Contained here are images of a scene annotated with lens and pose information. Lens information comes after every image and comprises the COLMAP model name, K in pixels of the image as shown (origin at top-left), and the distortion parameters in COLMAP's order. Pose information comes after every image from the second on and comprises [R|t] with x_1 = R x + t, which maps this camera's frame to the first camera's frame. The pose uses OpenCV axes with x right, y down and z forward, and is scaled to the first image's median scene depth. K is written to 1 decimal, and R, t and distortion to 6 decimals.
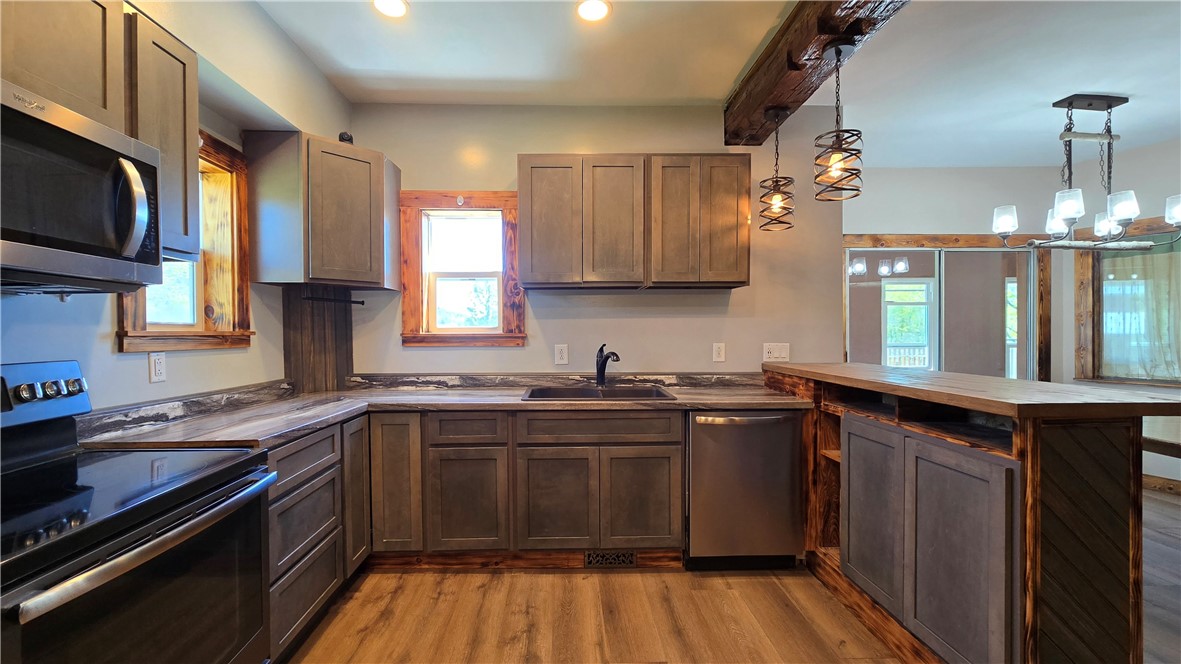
lens RADIAL K [[491.6, 0, 581.4], [0, 491.6, 337.9], [0, 0, 1]] dist [0.001987, 0.001363]
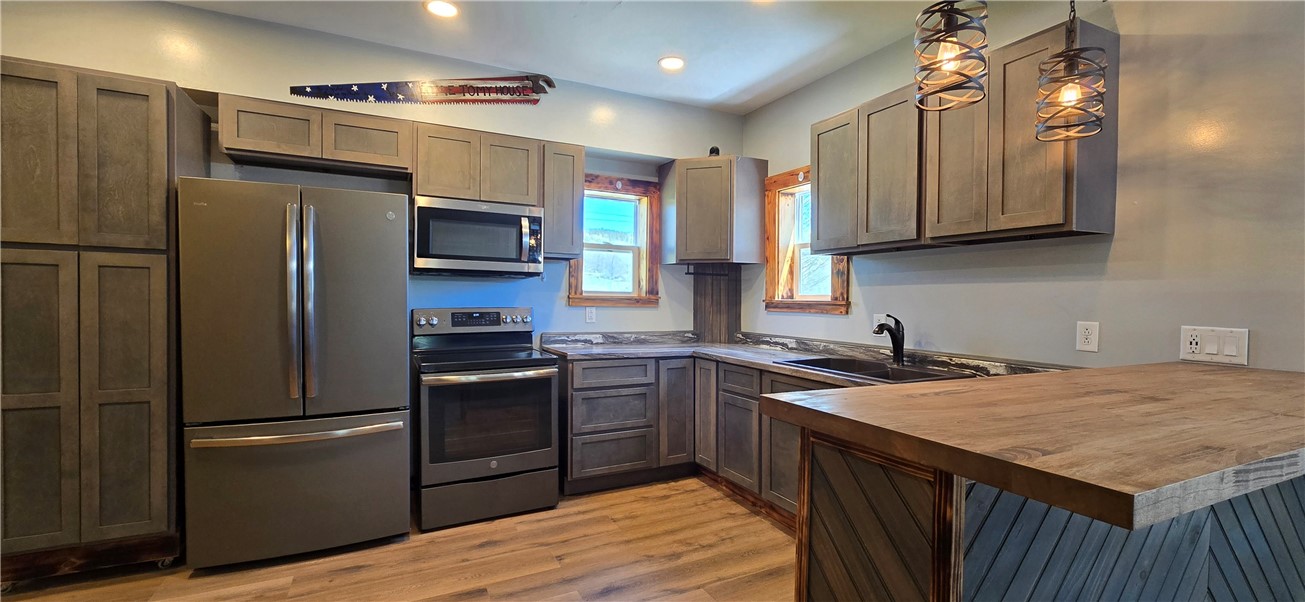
lens RADIAL K [[552.1, 0, 645.9], [0, 552.1, 307.5], [0, 0, 1]] dist [0.013946, 0.002158]
pose [[0.422427, 0.024675, -0.906061, 0.770356], [-0.027121, 0.999526, 0.014575, -0.002148], [0.905991, 0.018416, 0.422896, 0.210386]]
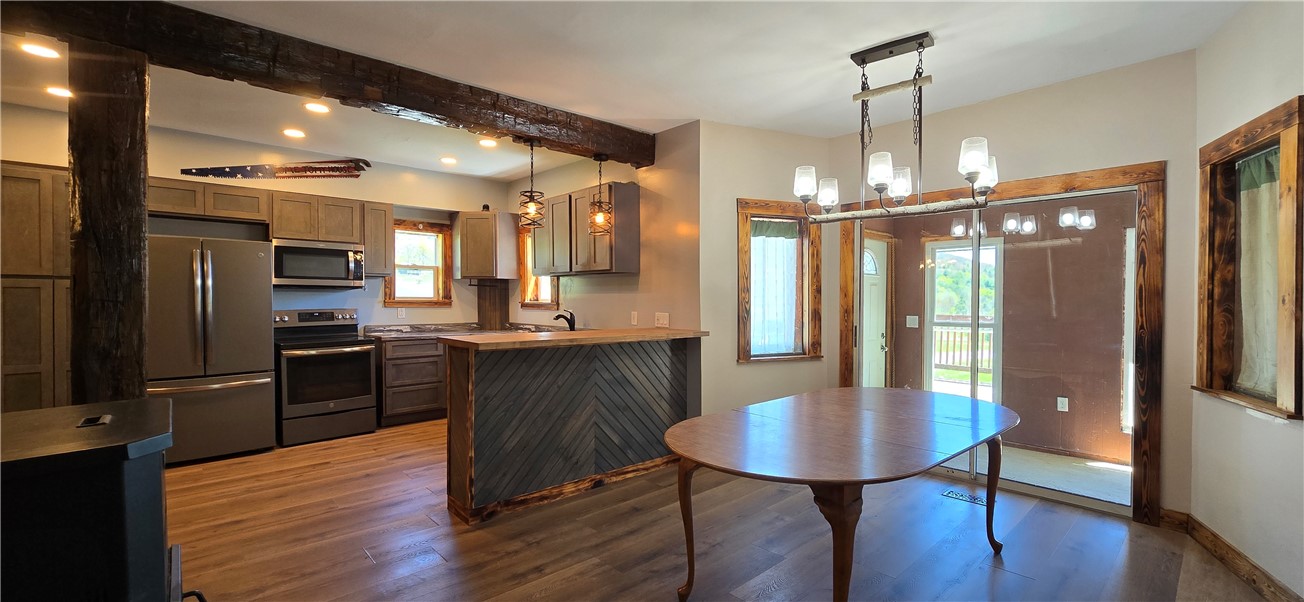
lens RADIAL K [[551.6, 0, 644.4], [0, 551.6, 305.8], [0, 0, 1]] dist [0.013946, 0.002158]
pose [[0.645715, 0.017419, -0.763380, 1.663564], [-0.016258, 0.999827, 0.009062, -0.021502], [0.763406, 0.006560, 0.645886, 0.020865]]
